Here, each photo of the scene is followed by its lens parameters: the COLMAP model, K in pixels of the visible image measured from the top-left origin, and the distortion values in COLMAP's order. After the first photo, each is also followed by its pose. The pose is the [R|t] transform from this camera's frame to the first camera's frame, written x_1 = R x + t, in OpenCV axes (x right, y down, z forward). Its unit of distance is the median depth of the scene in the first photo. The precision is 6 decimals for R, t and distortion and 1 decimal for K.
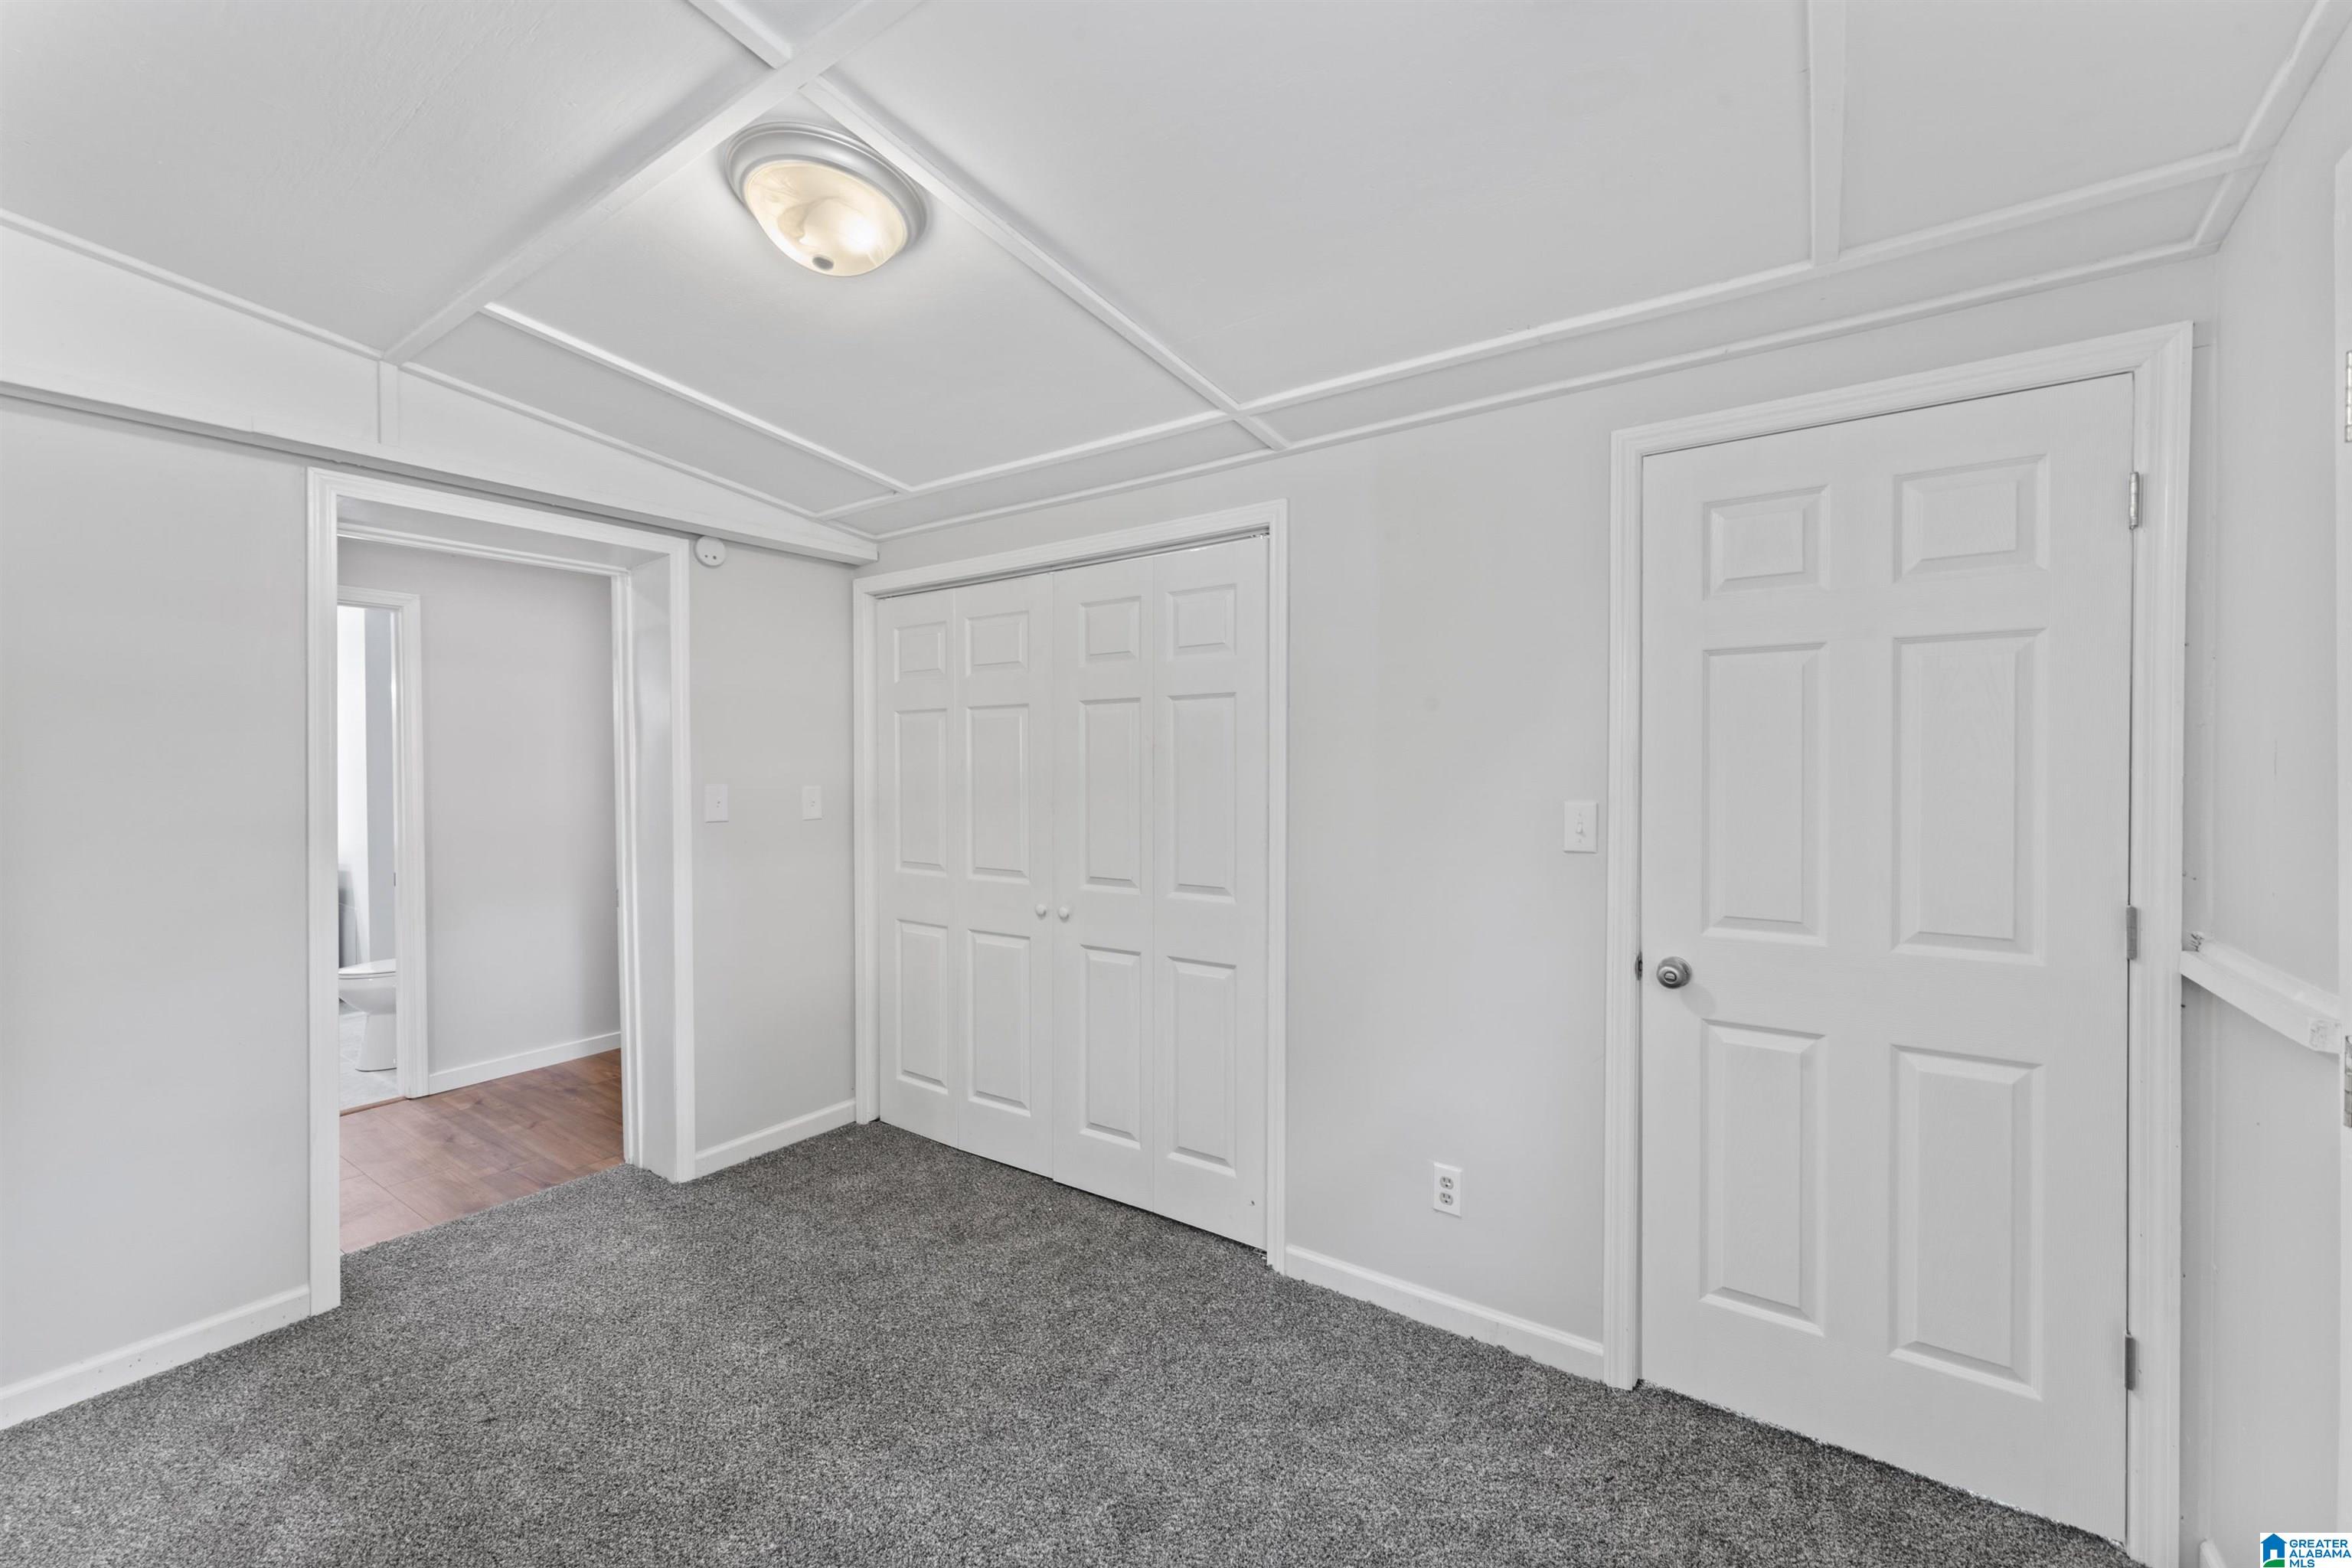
lens RADIAL K [[933.4, 0, 1176.0], [0, 933.4, 784.0], [0, 0, 1]] dist [0.001517, 0.000240]
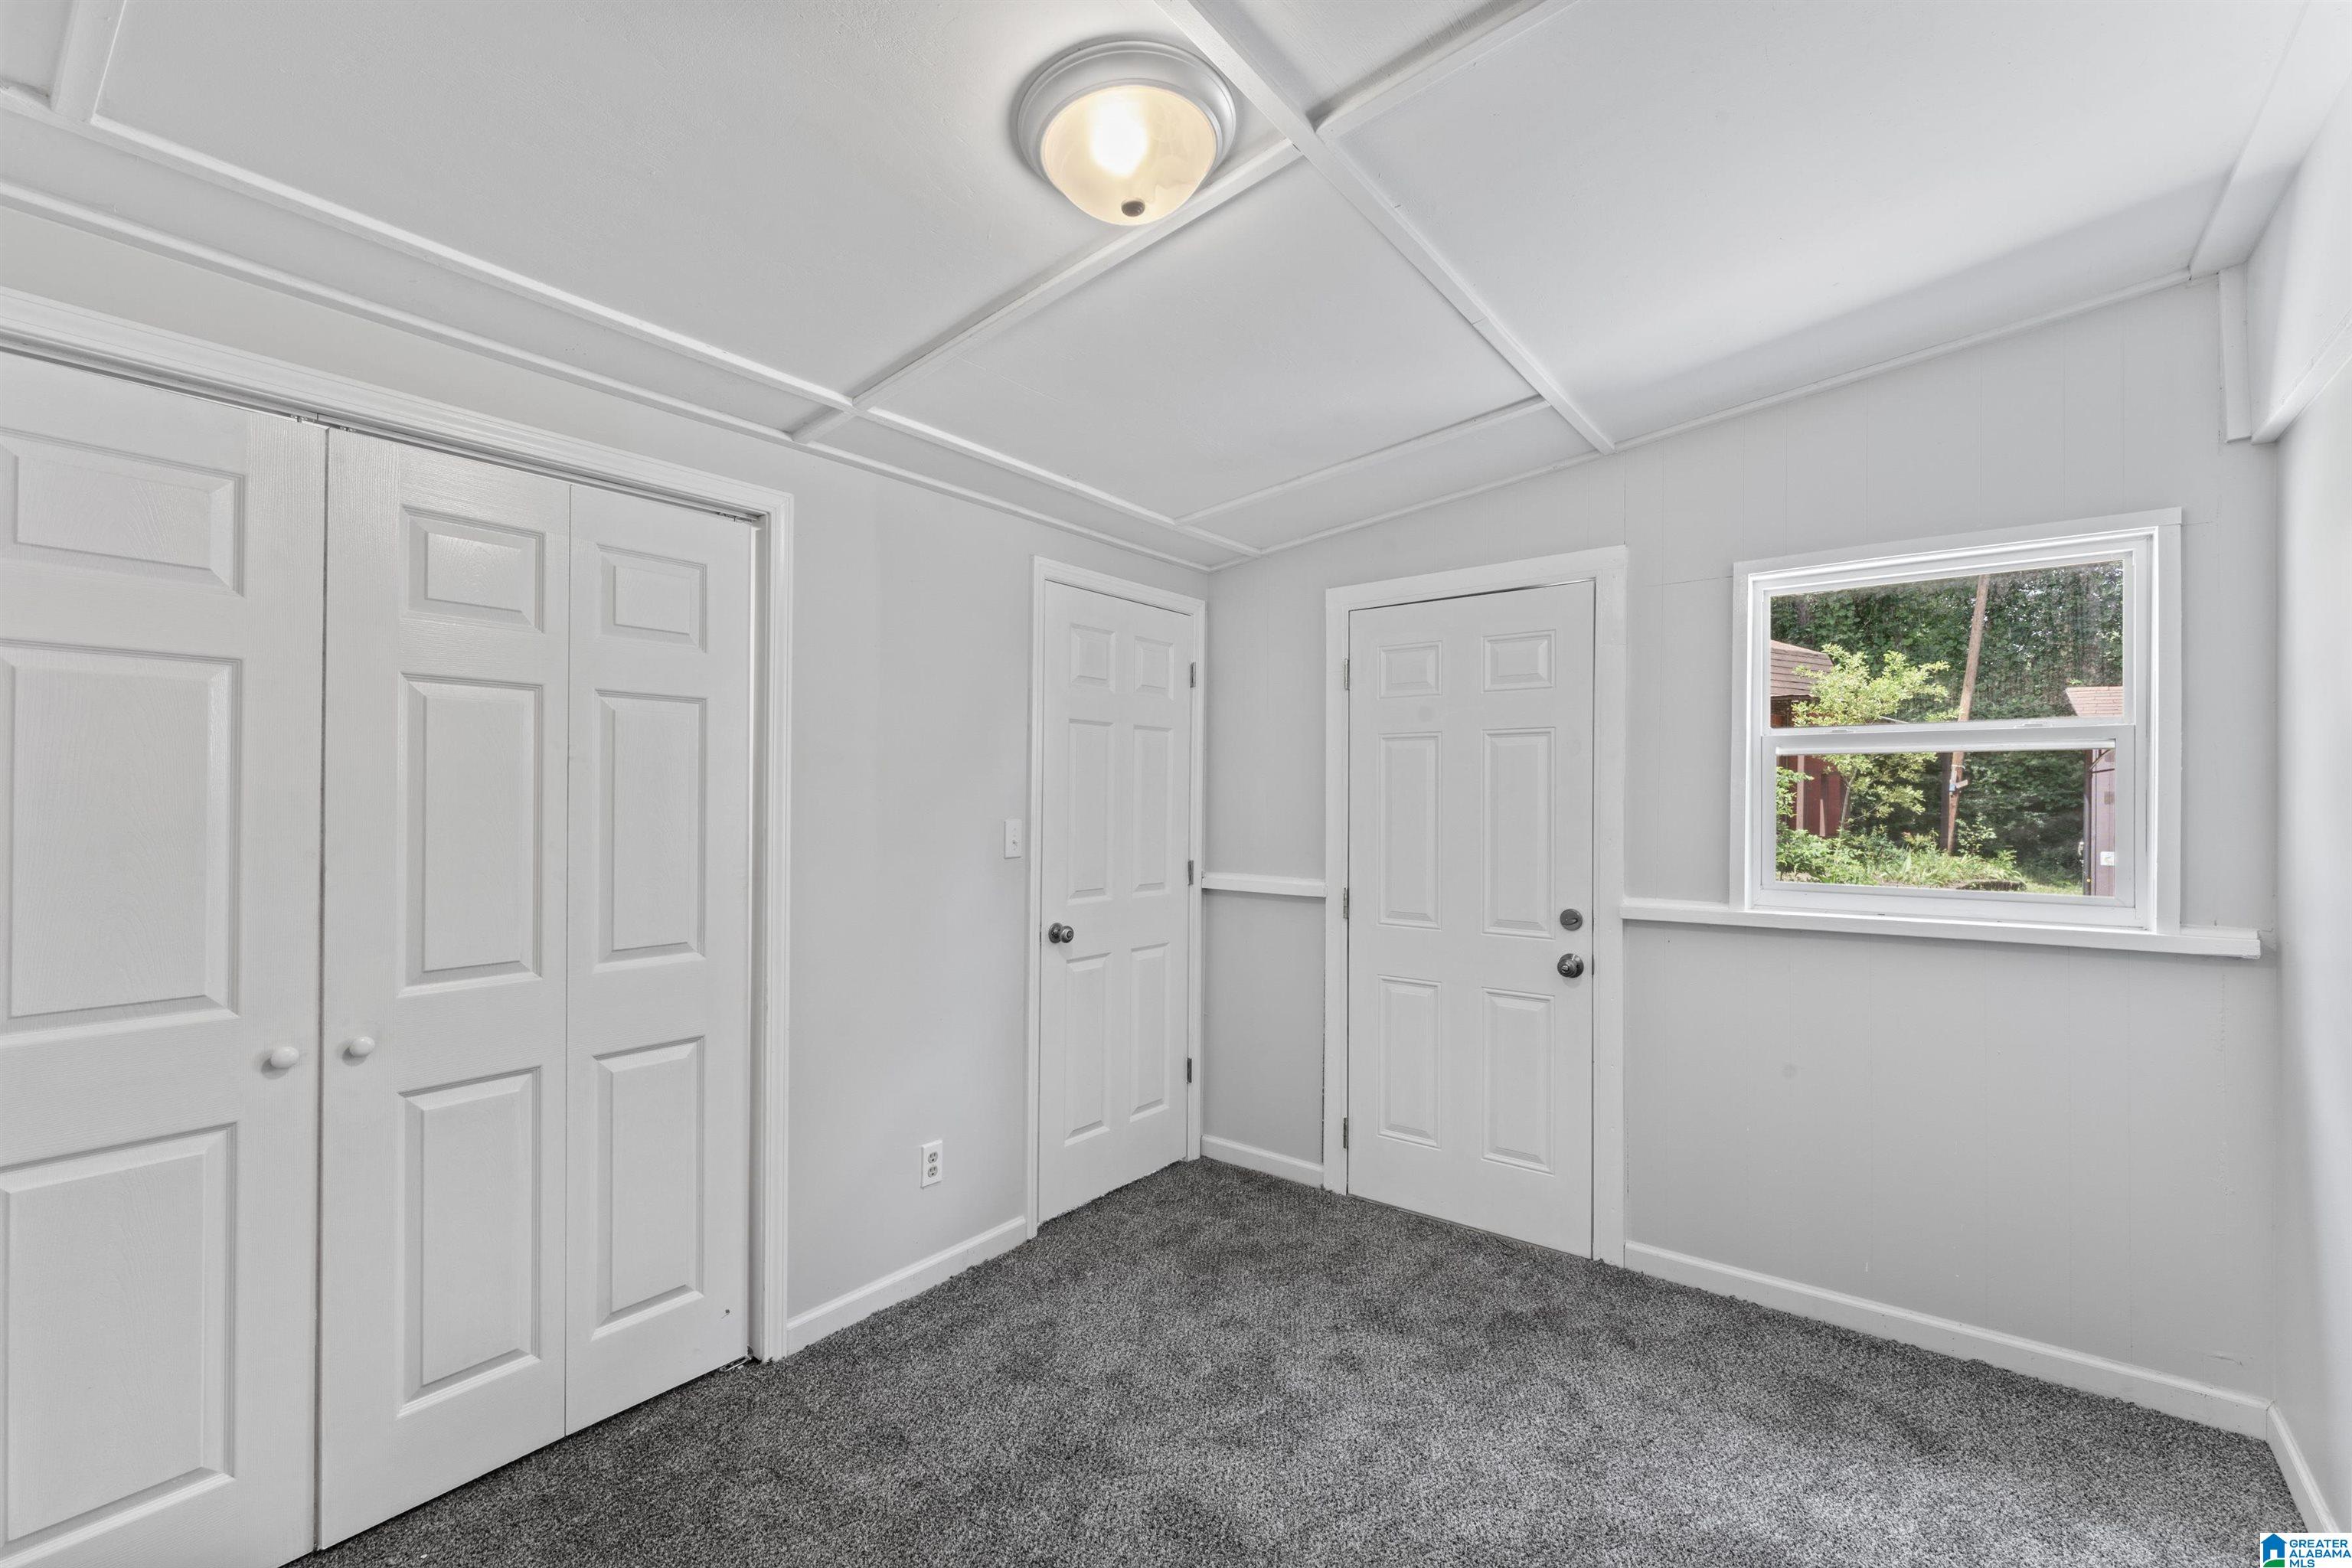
lens RADIAL K [[1004.5, 0, 1180.8], [0, 1004.5, 820.5], [0, 0, 1]] dist [-0.000391, -0.000122]
pose [[0.049160, -0.014986, 0.998678, -0.950437], [0.015189, 0.999783, 0.014255, 0.002111], [-0.998675, 0.014468, 0.049377, 0.654021]]
